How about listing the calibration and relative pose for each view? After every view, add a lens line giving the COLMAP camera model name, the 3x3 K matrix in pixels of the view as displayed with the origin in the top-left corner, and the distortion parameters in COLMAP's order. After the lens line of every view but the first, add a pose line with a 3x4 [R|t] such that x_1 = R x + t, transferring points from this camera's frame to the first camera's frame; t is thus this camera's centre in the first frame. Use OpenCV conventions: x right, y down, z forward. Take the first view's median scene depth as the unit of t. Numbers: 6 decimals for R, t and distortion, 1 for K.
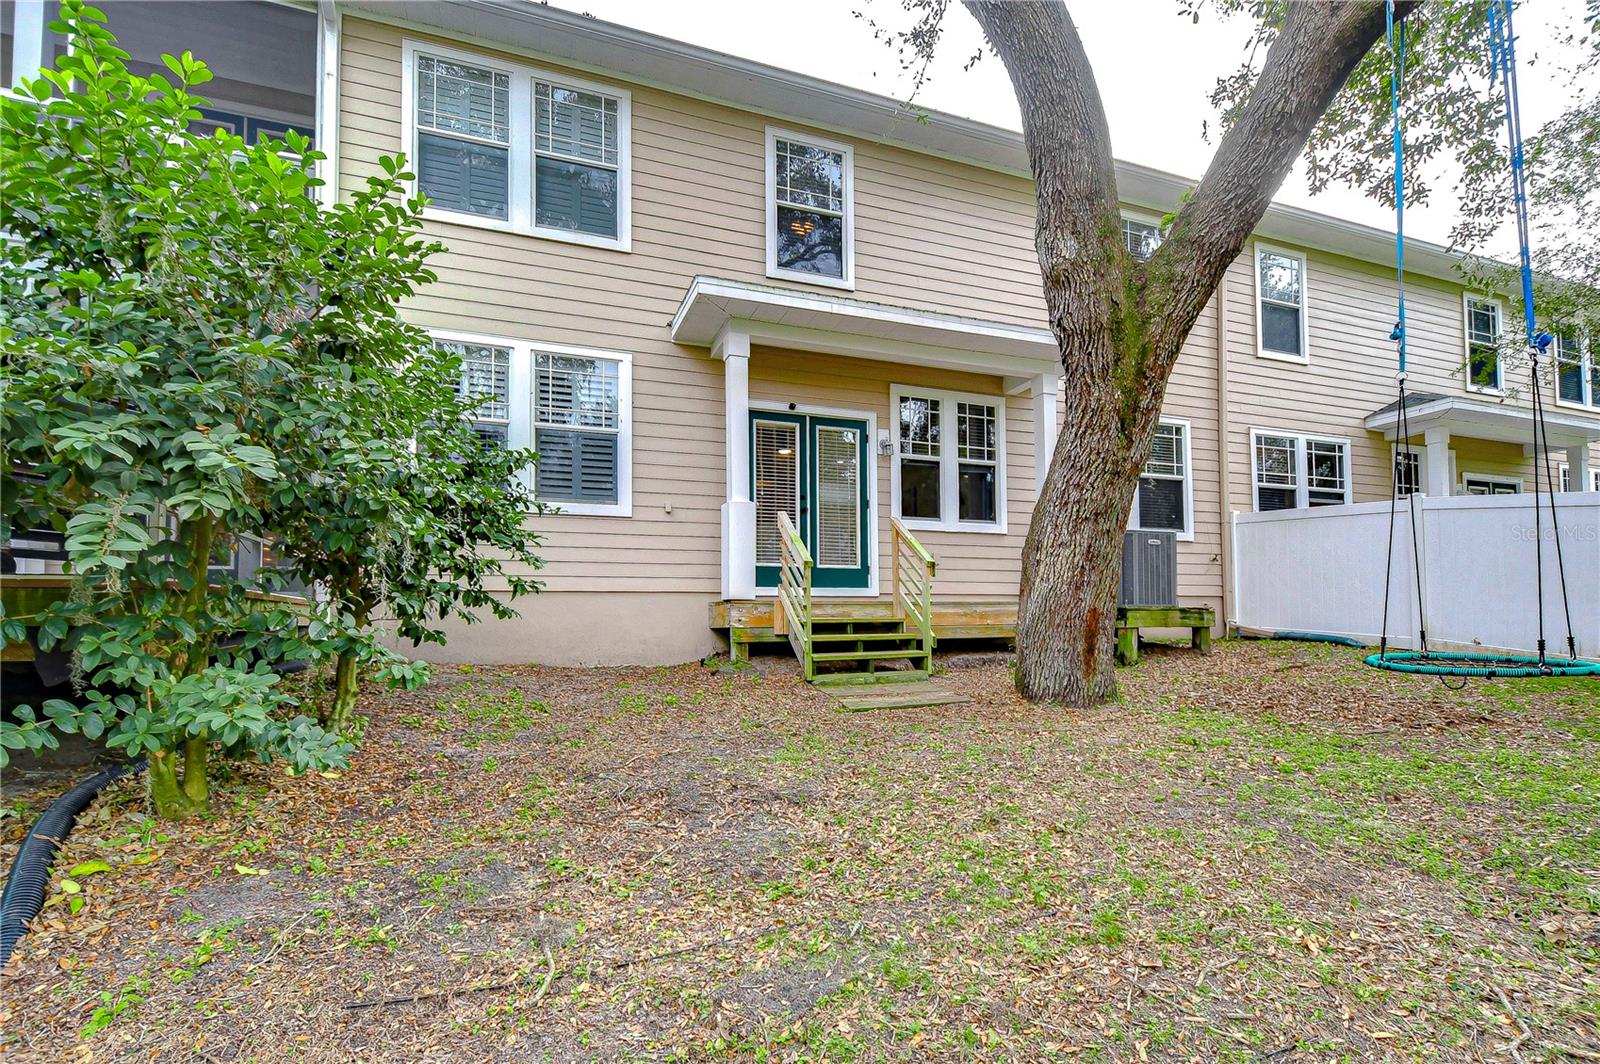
lens RADIAL K [[713.9, 0, 858.0], [0, 713.9, 588.6], [0, 0, 1]] dist [0.011947, -0.009818]
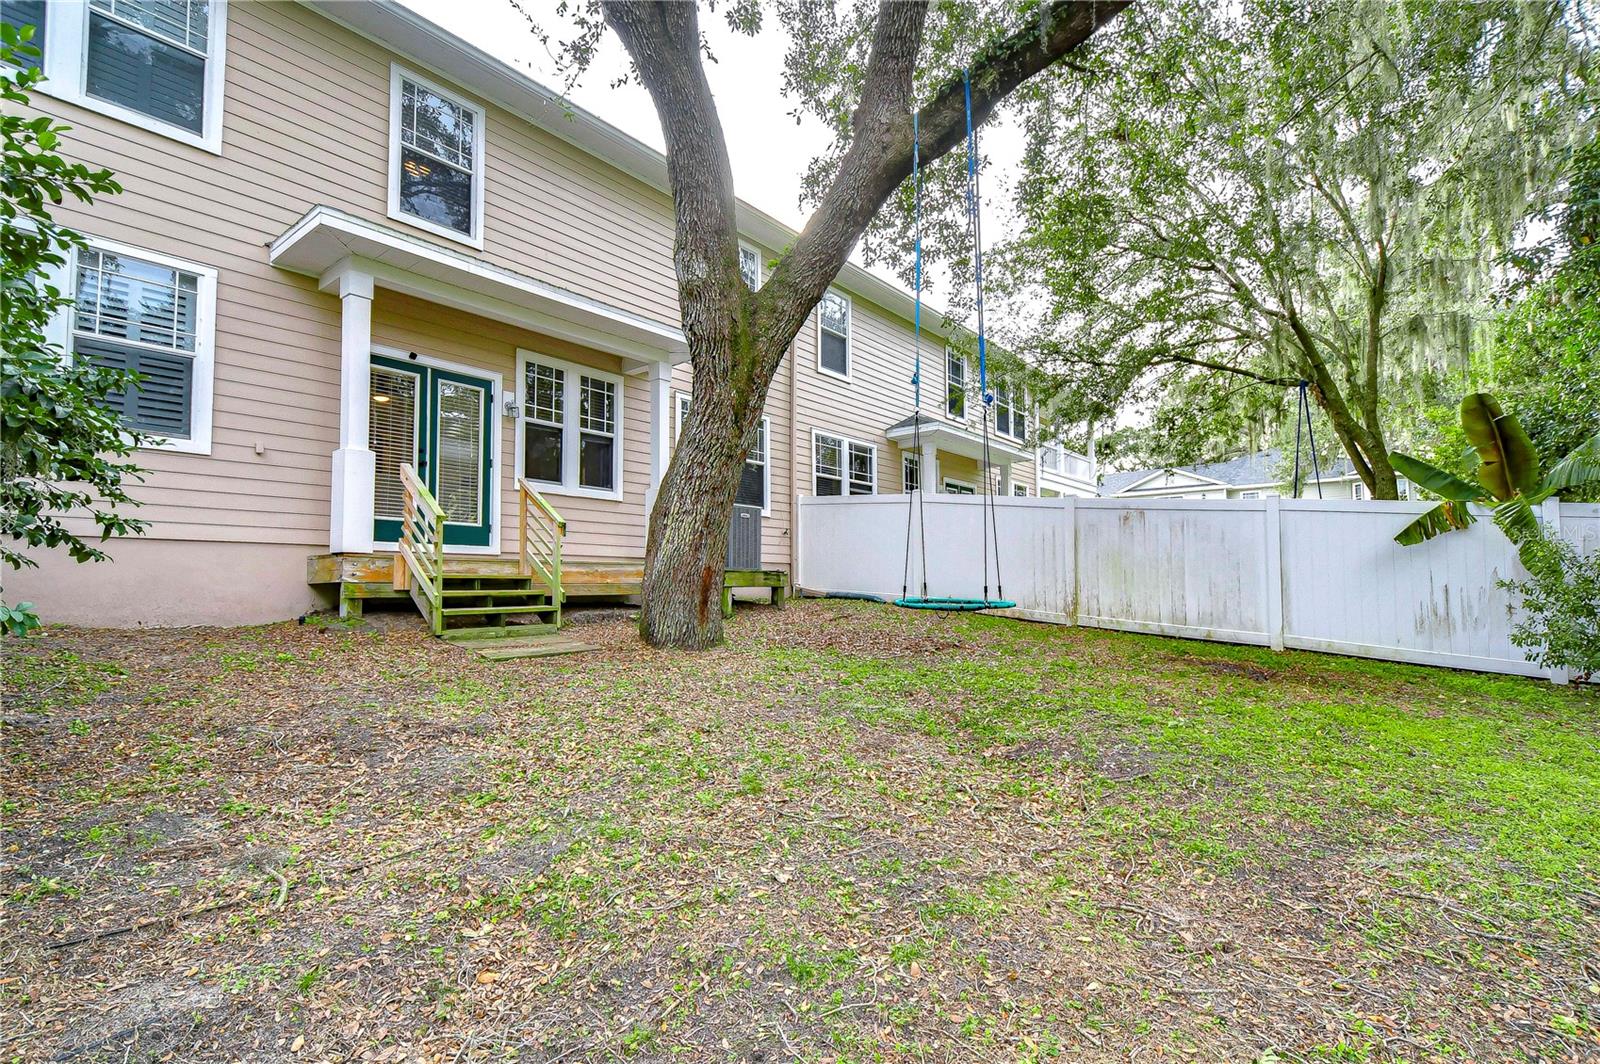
lens RADIAL K [[713.5, 0, 806.8], [0, 713.5, 550.0], [0, 0, 1]] dist [0.001595, 0.000395]
pose [[0.869010, 0.026294, 0.494095, -0.118902], [-0.019235, 0.999627, -0.019368, 0.019417], [-0.494421, 0.007327, 0.869192, -0.122870]]
